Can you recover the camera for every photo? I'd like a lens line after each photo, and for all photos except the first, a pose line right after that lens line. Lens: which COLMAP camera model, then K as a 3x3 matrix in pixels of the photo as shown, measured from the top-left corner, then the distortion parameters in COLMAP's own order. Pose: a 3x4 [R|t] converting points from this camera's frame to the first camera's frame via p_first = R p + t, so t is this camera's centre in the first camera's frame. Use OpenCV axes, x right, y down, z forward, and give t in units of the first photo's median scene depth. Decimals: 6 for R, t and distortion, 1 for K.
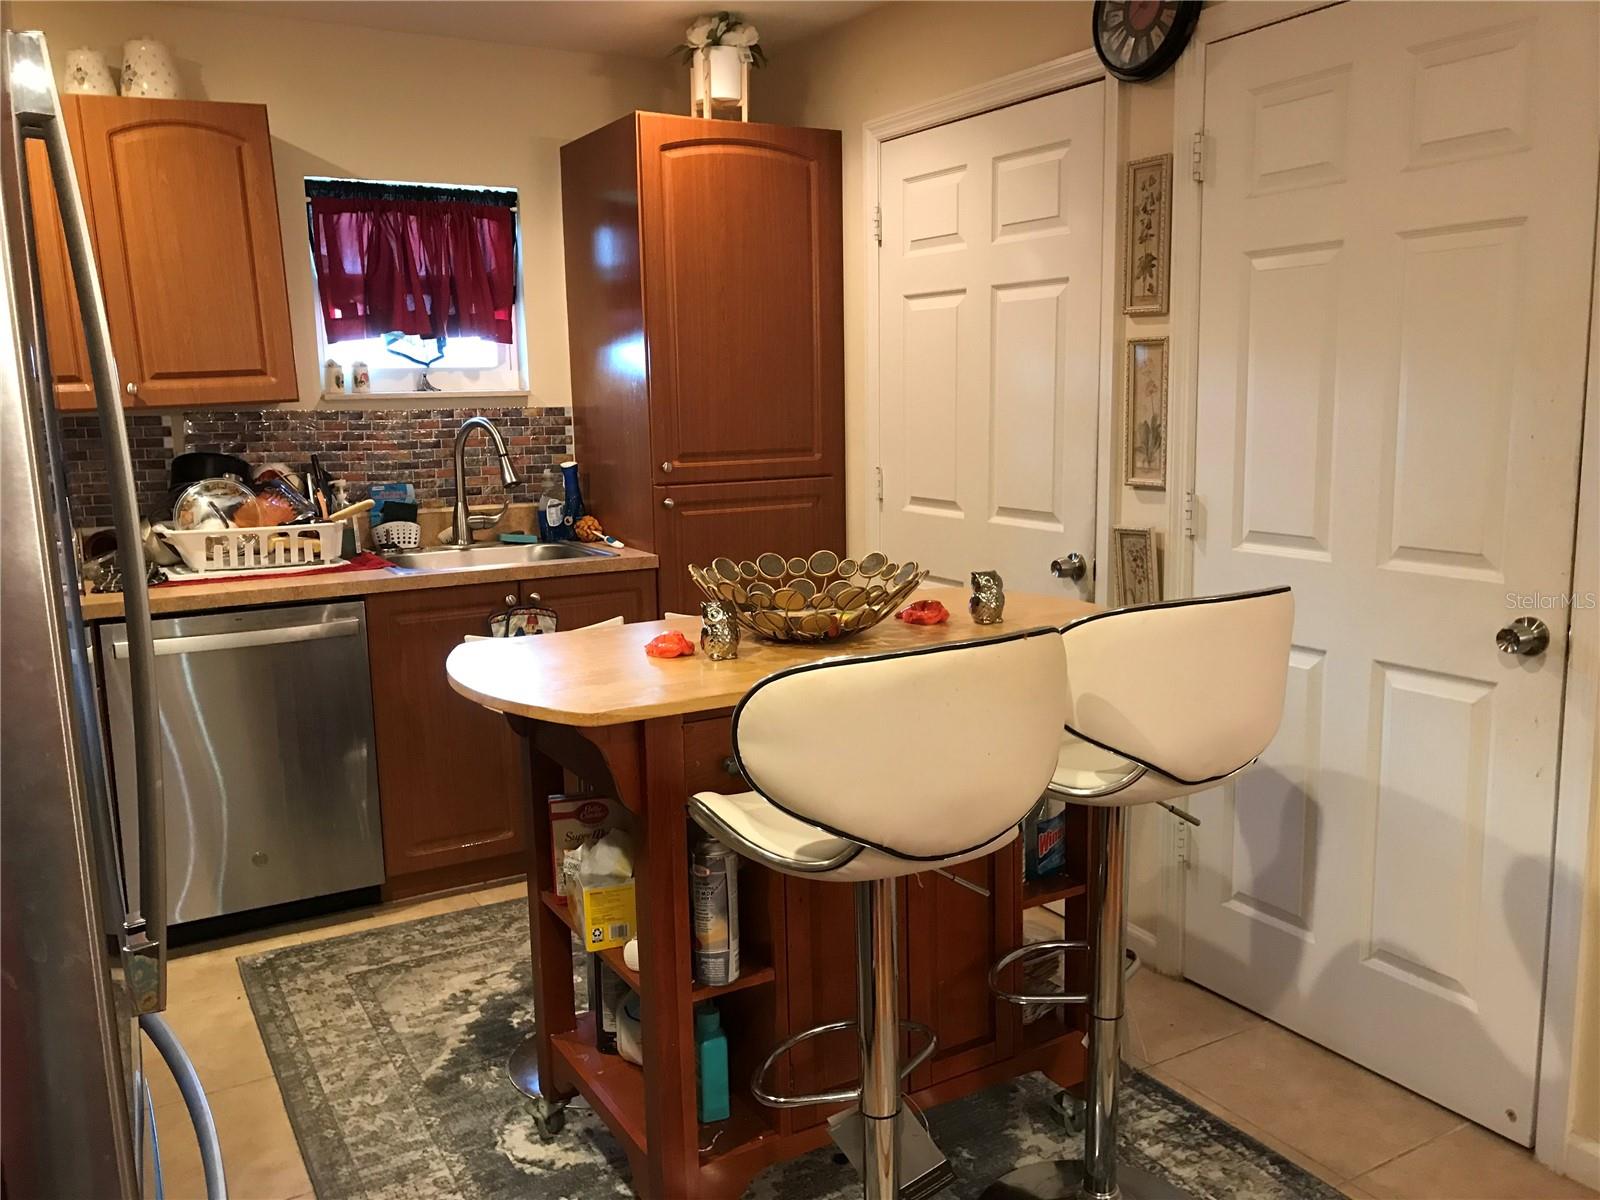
lens RADIAL K [[1296.8, 0, 806.6], [0, 1296.8, 605.2], [0, 0, 1]] dist [0.032116, -0.038350]
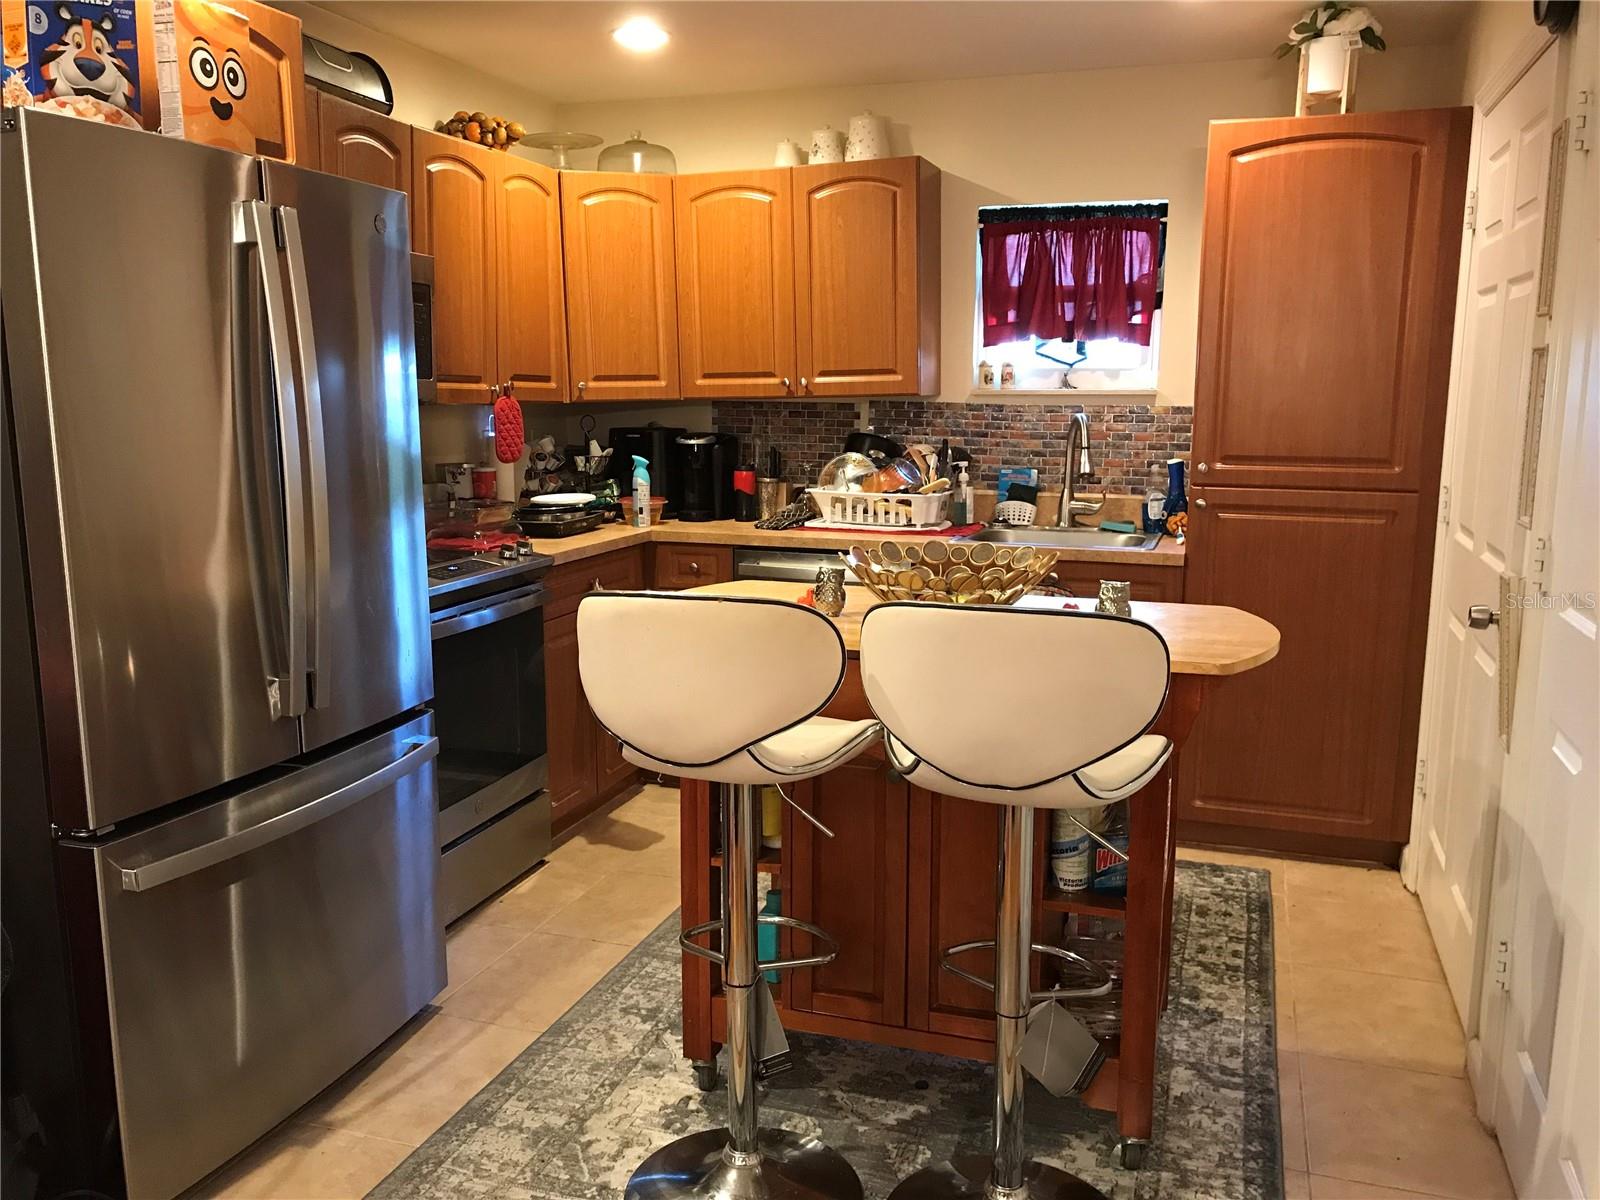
lens RADIAL K [[1296.8, 0, 802.9], [0, 1296.8, 599.6], [0, 0, 1]] dist [0.032116, -0.038350]
pose [[0.673059, 0.143162, -0.725601, 0.411575], [-0.142492, 0.987807, 0.062722, -0.023600], [0.725733, 0.061177, 0.685252, 0.081404]]
